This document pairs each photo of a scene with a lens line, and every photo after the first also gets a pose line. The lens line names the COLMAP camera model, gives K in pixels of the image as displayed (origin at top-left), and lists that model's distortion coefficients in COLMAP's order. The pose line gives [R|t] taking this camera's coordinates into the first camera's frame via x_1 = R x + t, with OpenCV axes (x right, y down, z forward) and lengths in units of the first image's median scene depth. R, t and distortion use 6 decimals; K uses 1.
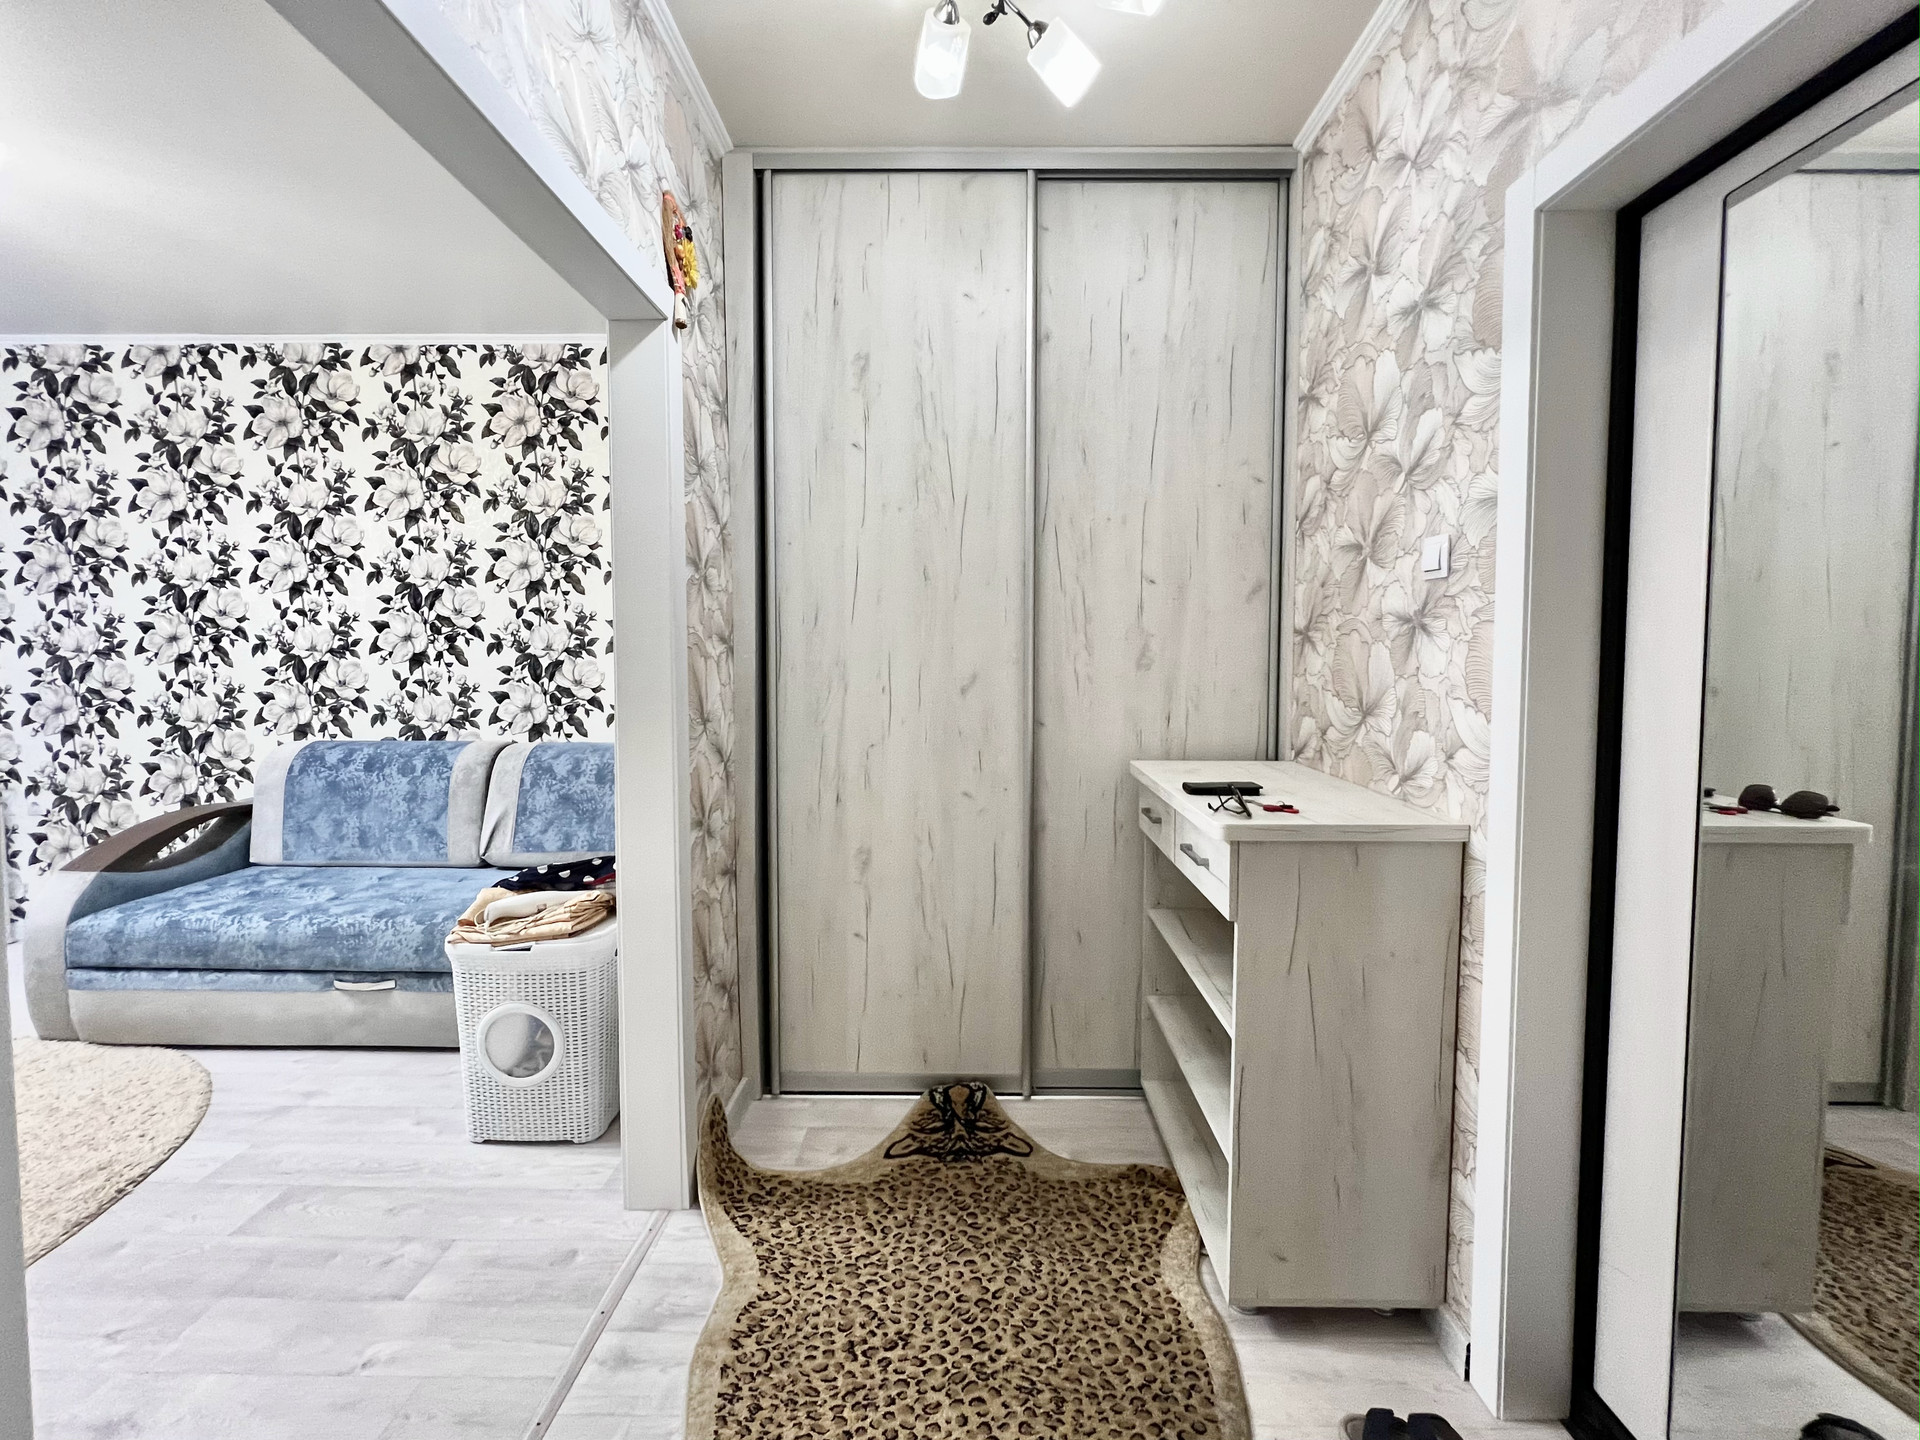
lens RADIAL K [[767.5, 0, 960.0], [0, 767.5, 720.0], [0, 0, 1]] dist [-0.001592, -0.000044]
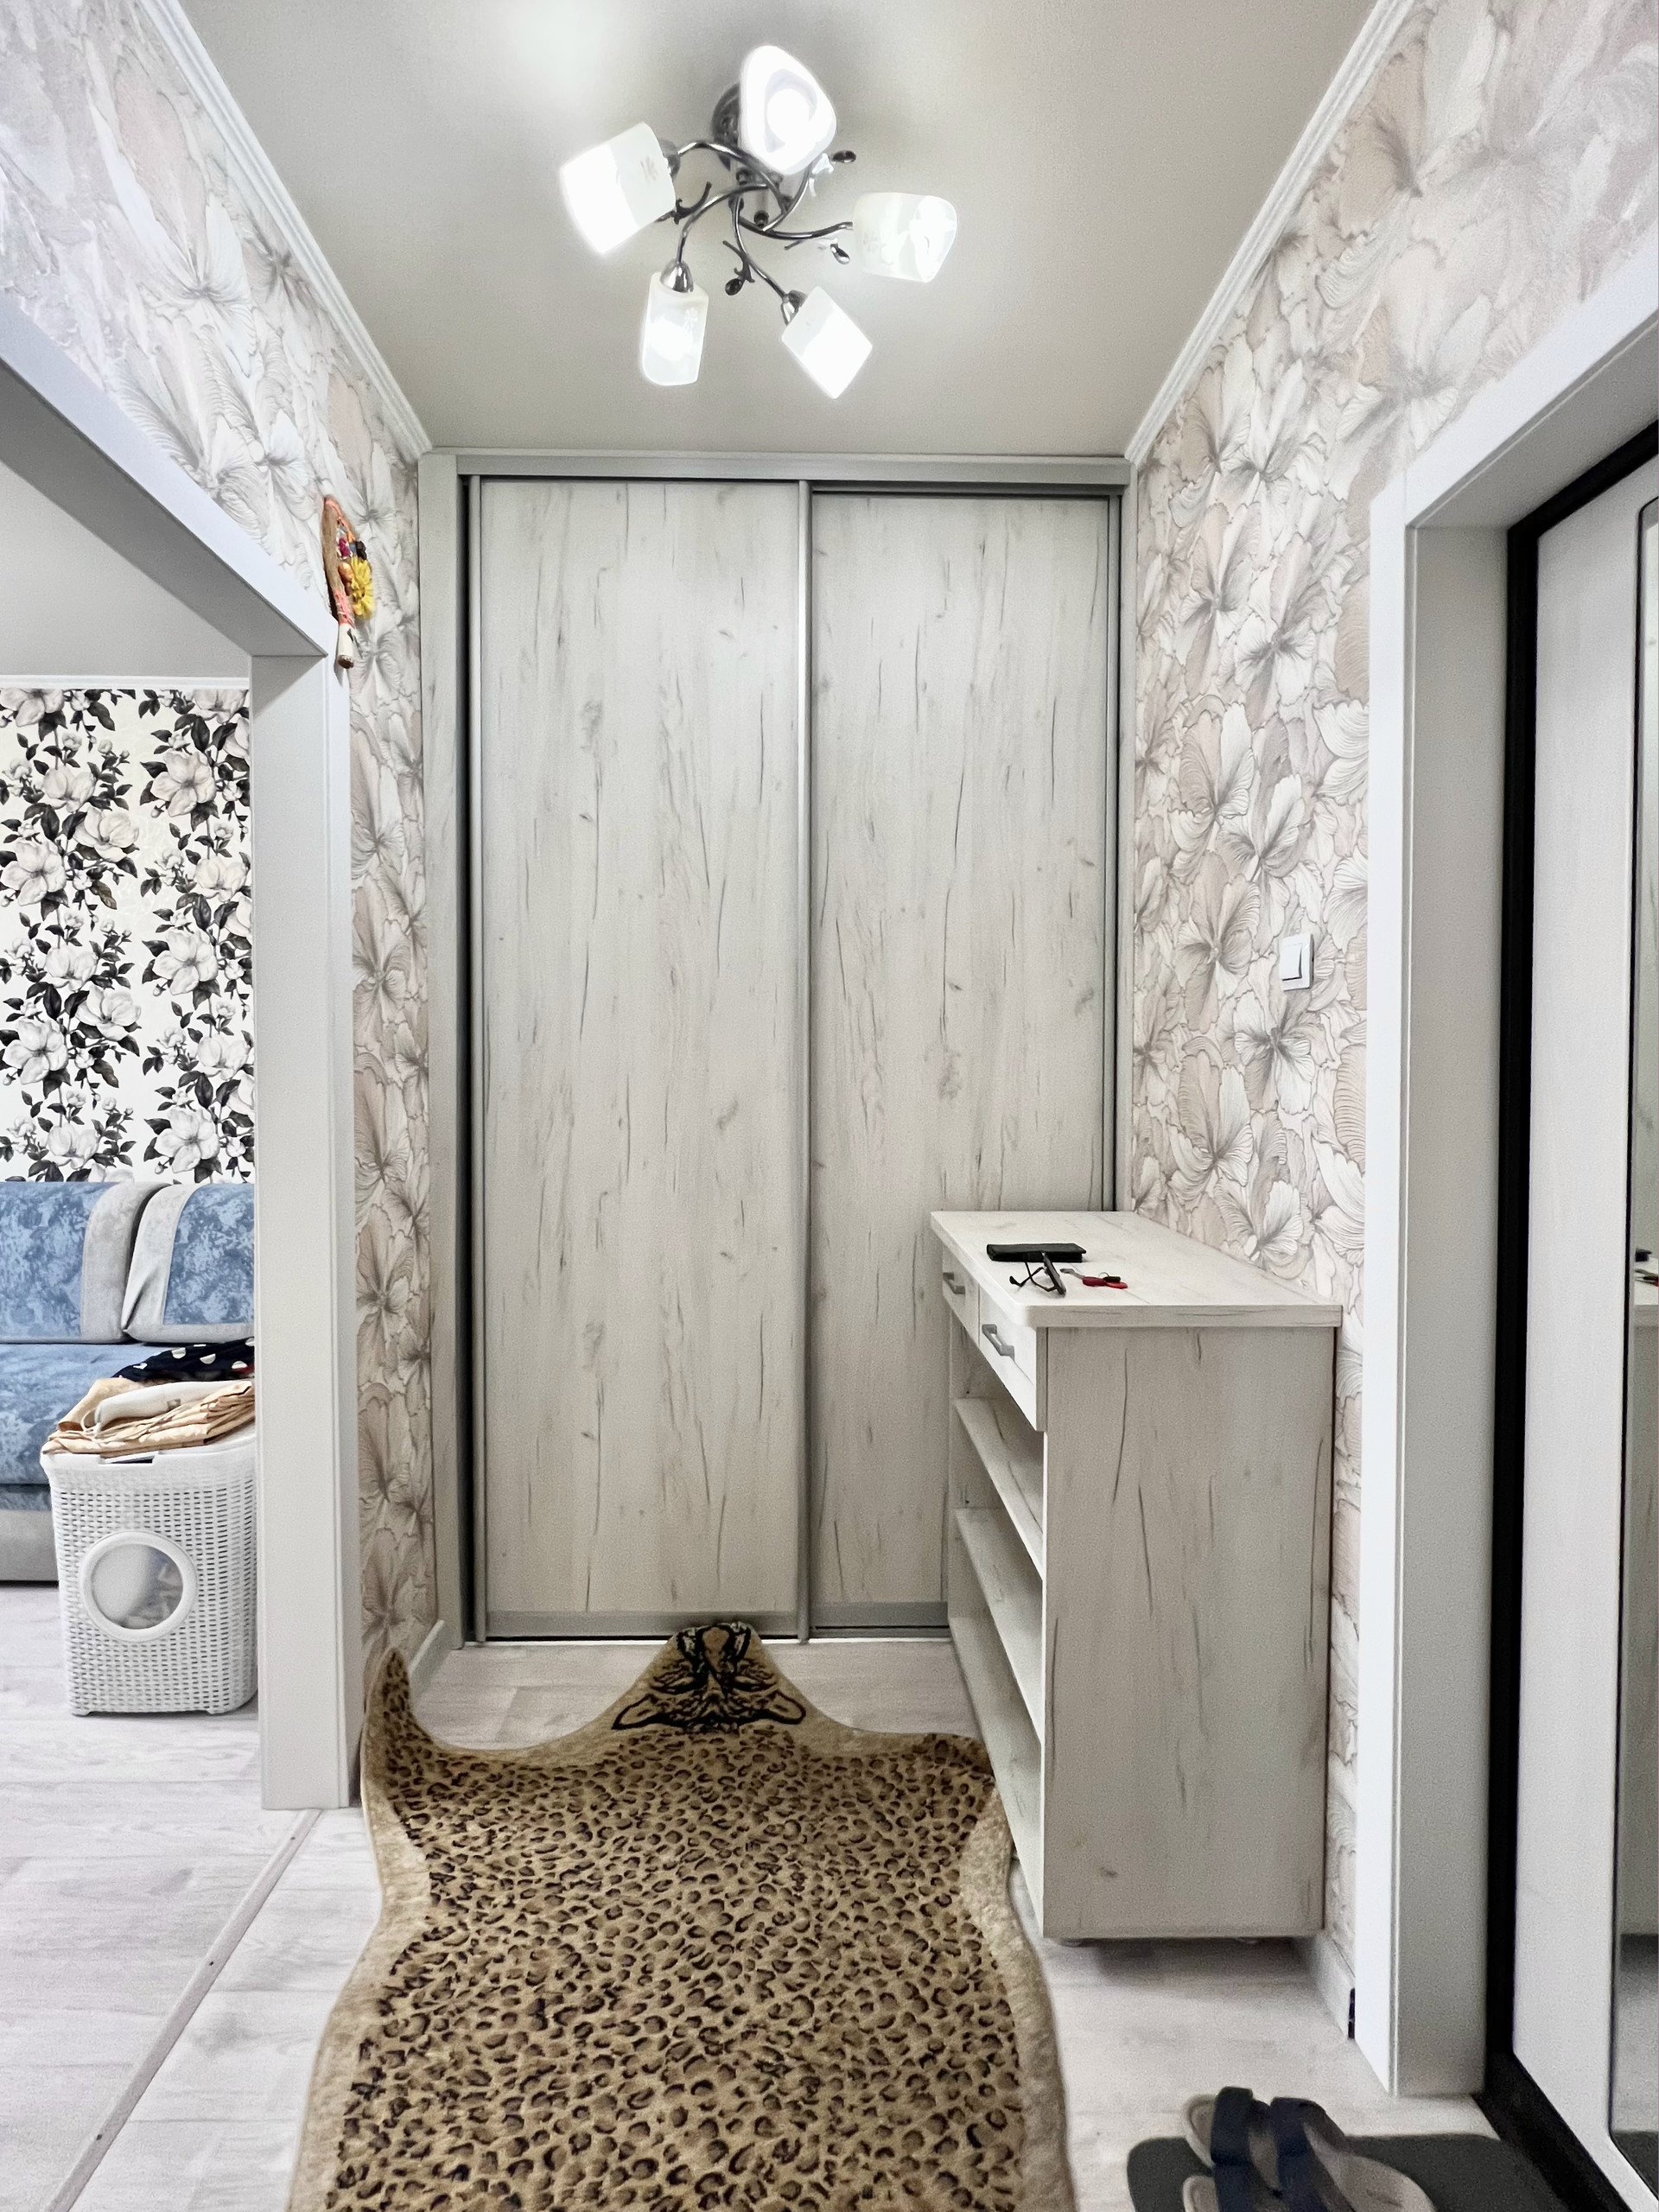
lens RADIAL K [[907.5, 0, 798.8], [0, 907.5, 1114.0], [0, 0, 1]] dist [-0.000483, 0.000148]
pose [[0.999765, -0.000112, 0.021663, 0.071652], [0.000709, 0.999619, -0.027589, -0.024503], [-0.021651, 0.027598, 0.999385, 0.065742]]
